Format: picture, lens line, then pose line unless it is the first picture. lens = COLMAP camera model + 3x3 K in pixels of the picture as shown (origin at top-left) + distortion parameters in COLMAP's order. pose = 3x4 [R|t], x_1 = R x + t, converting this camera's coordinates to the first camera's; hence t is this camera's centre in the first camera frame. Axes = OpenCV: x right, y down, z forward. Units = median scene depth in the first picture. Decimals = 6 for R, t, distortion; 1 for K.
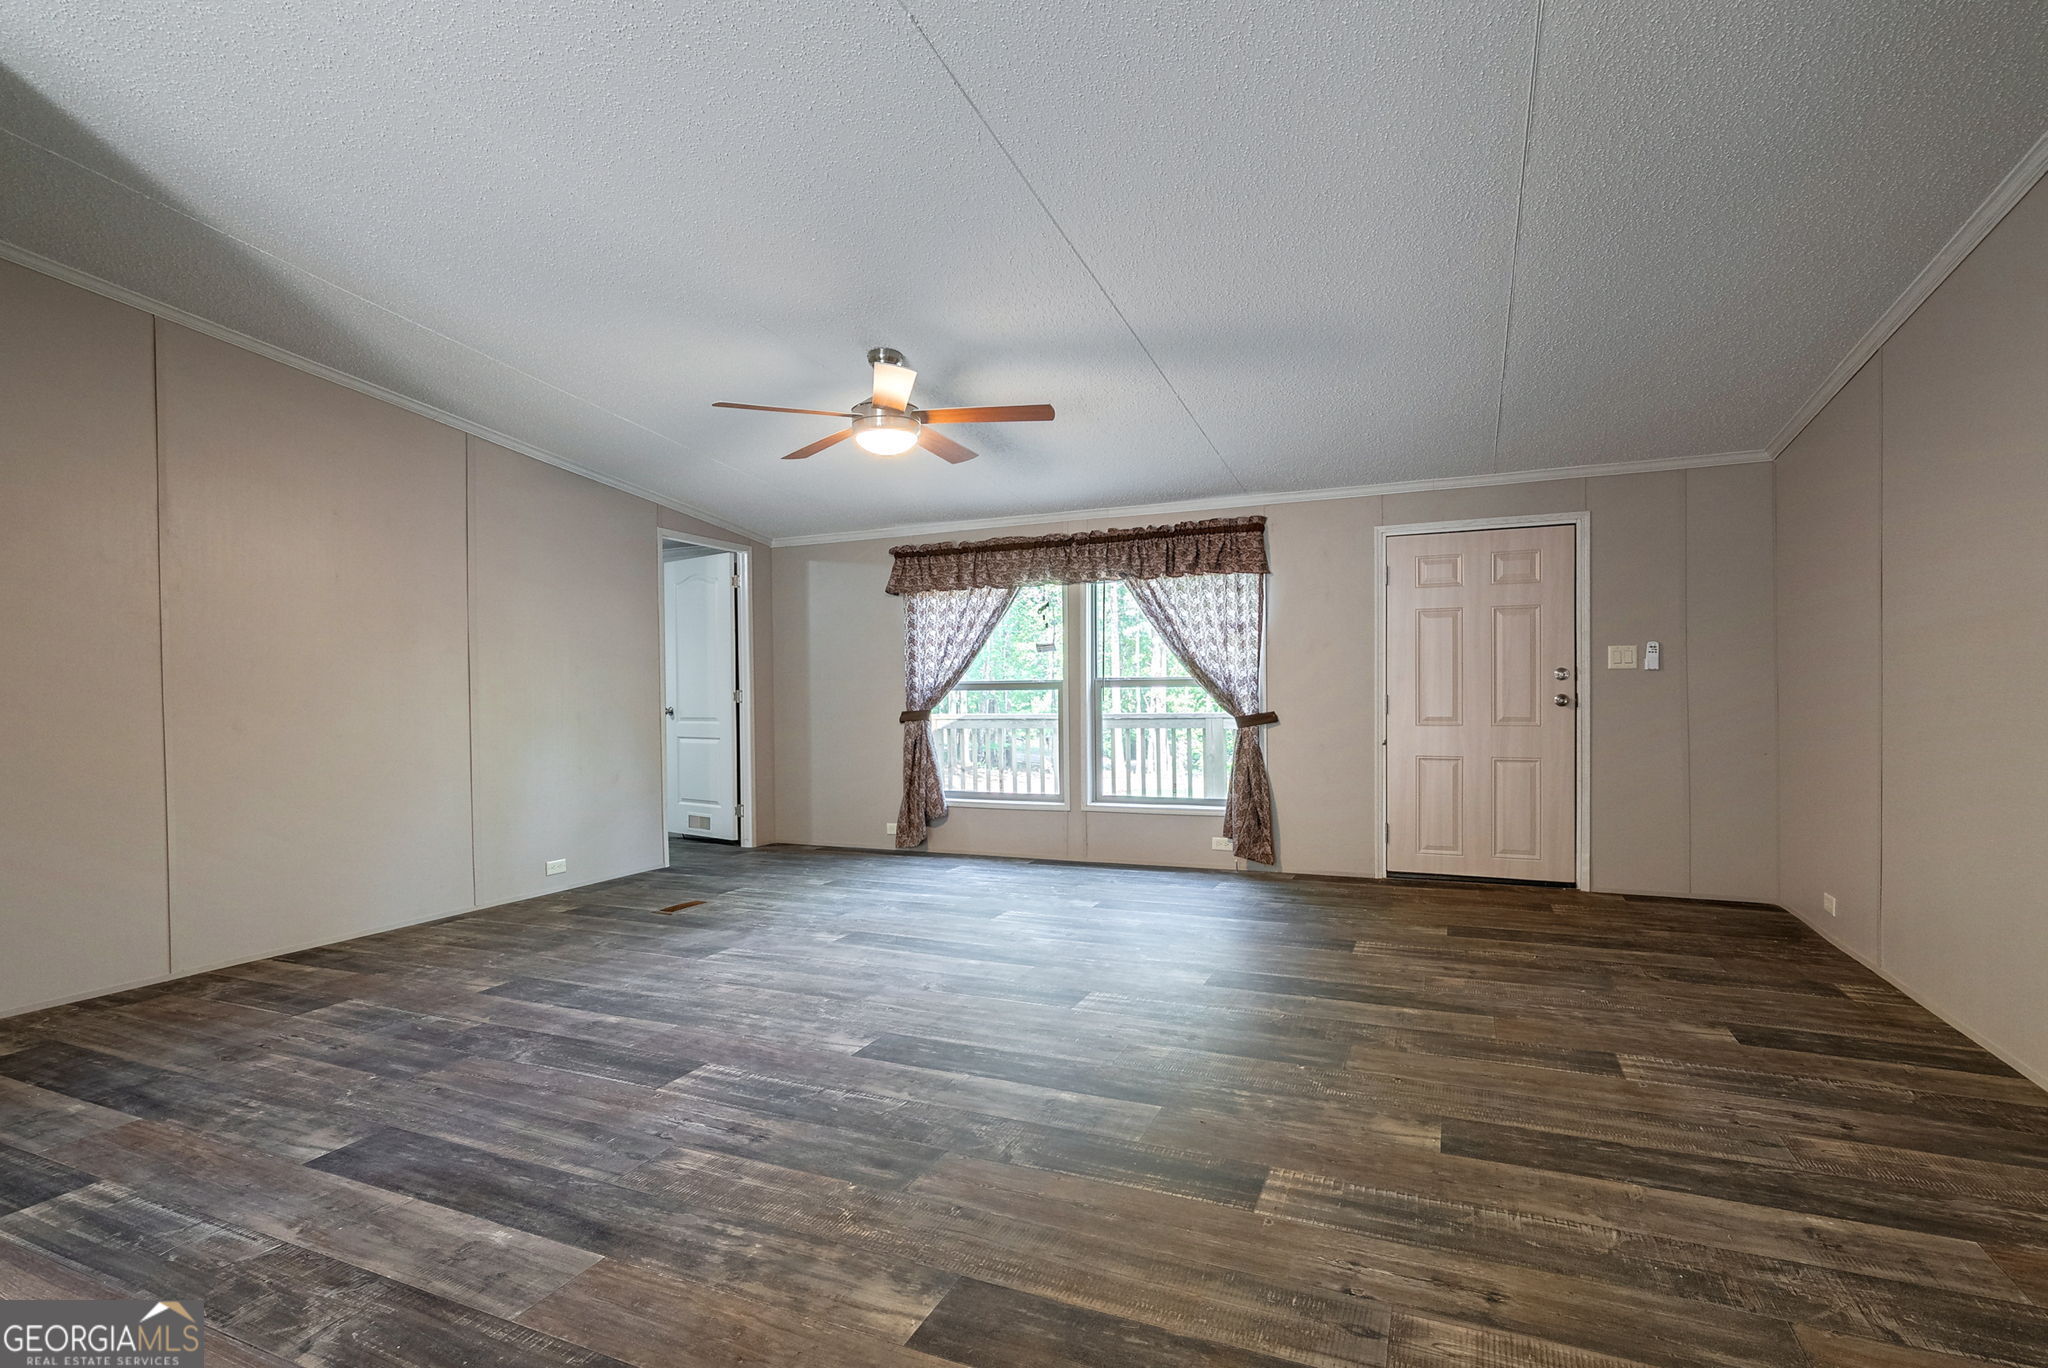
lens RADIAL K [[955.5, 0, 1049.5], [0, 955.5, 695.2], [0, 0, 1]] dist [-0.000370, 0.000079]
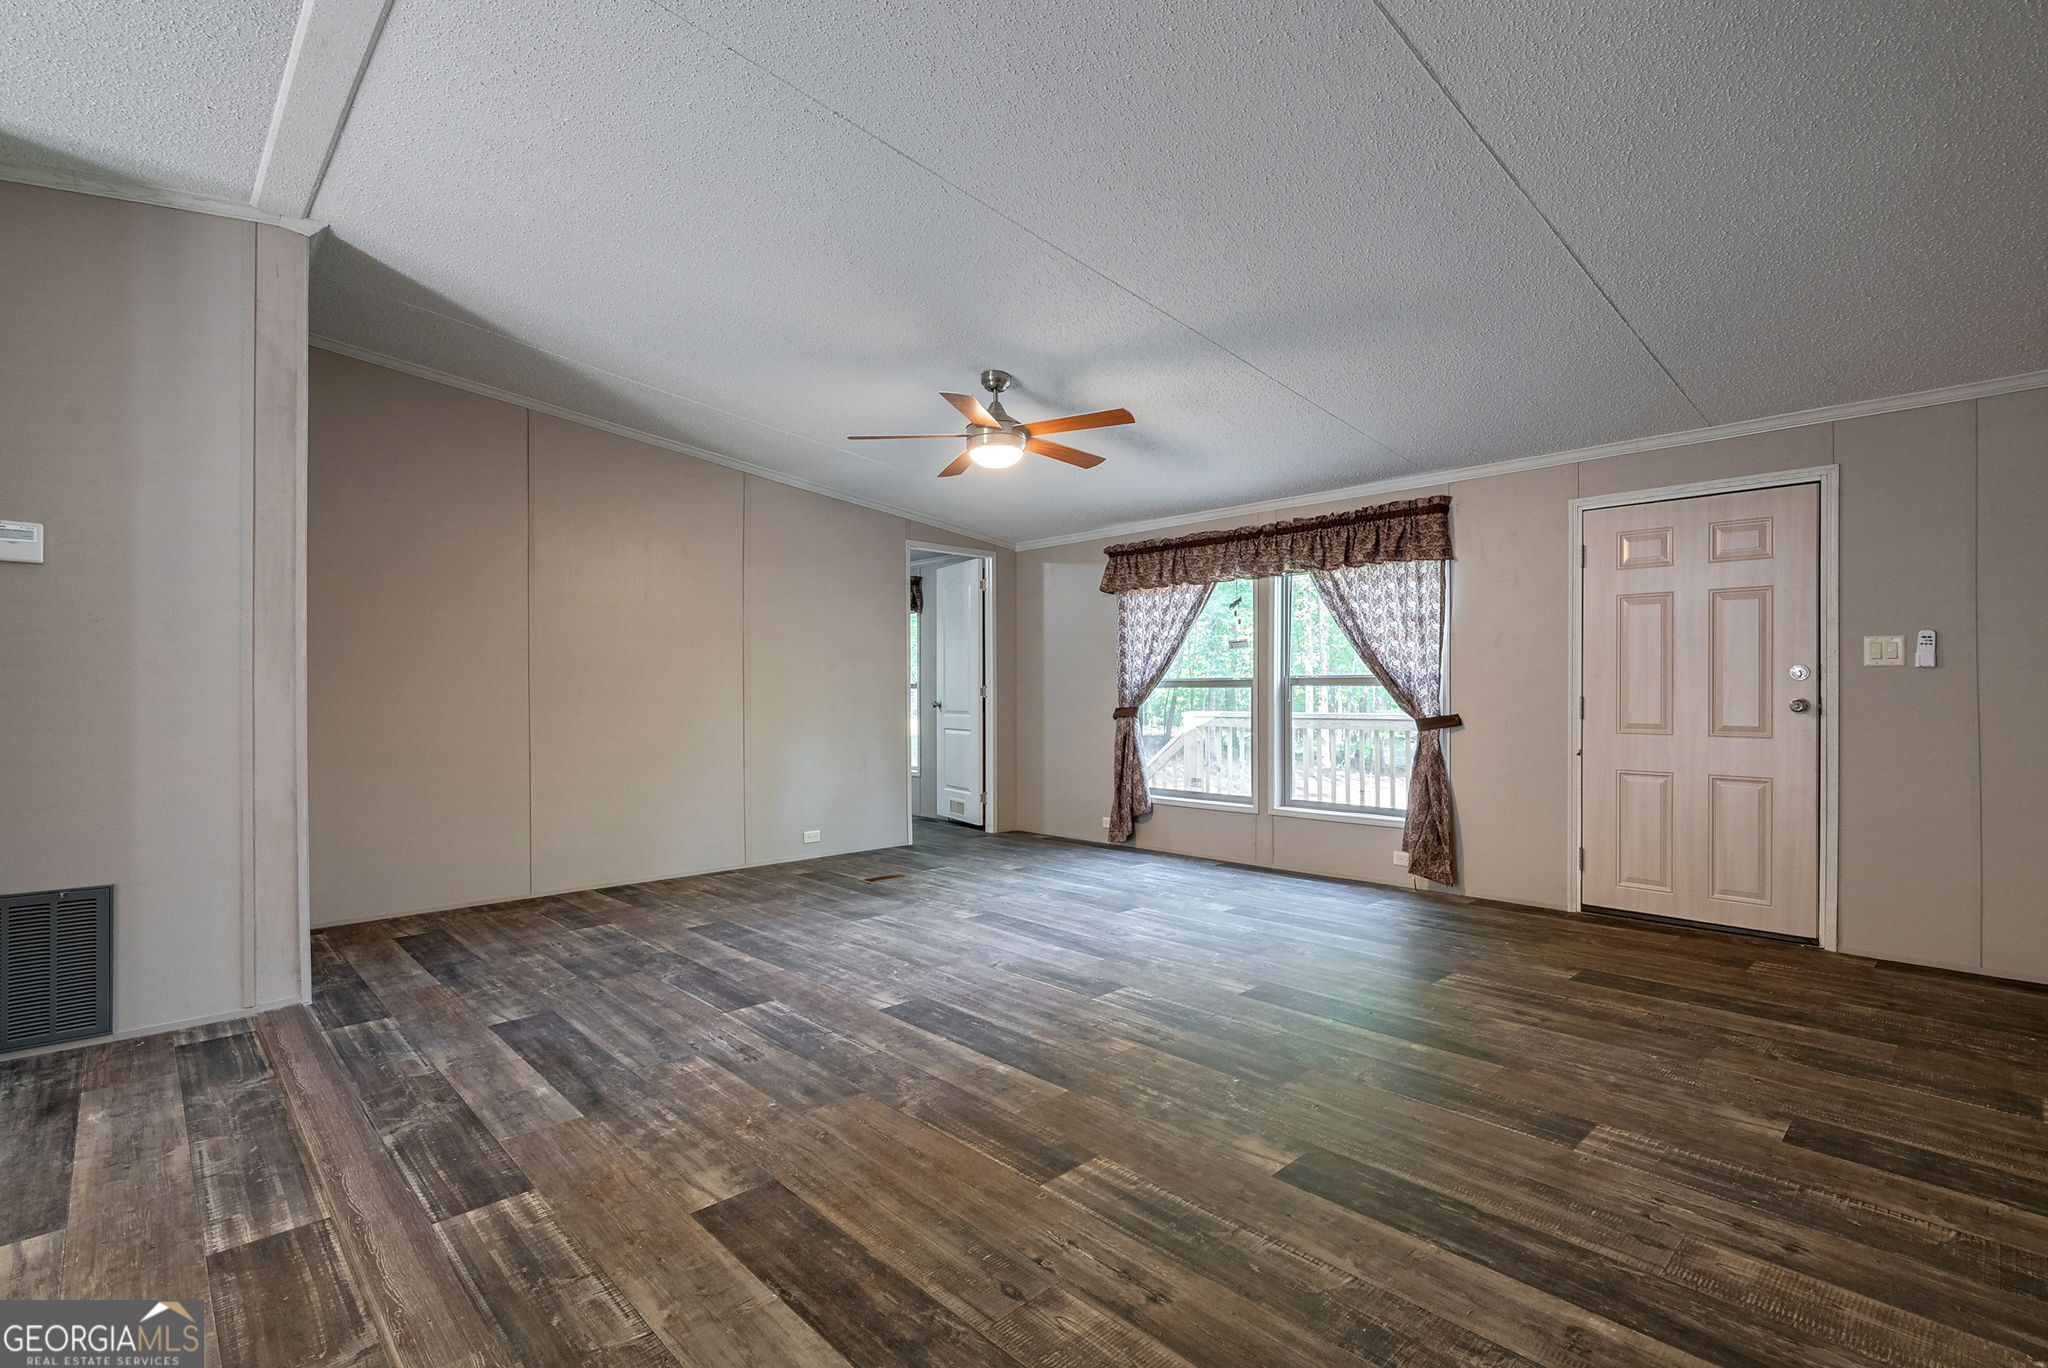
lens RADIAL K [[992.9, 0, 1035.0], [0, 992.9, 688.7], [0, 0, 1]] dist [-0.000884, 0.000259]
pose [[0.915638, 0.006761, -0.401946, 0.439242], [-0.007302, 0.999973, 0.000186, -0.006848], [0.401936, 0.002765, 0.915663, -0.007370]]
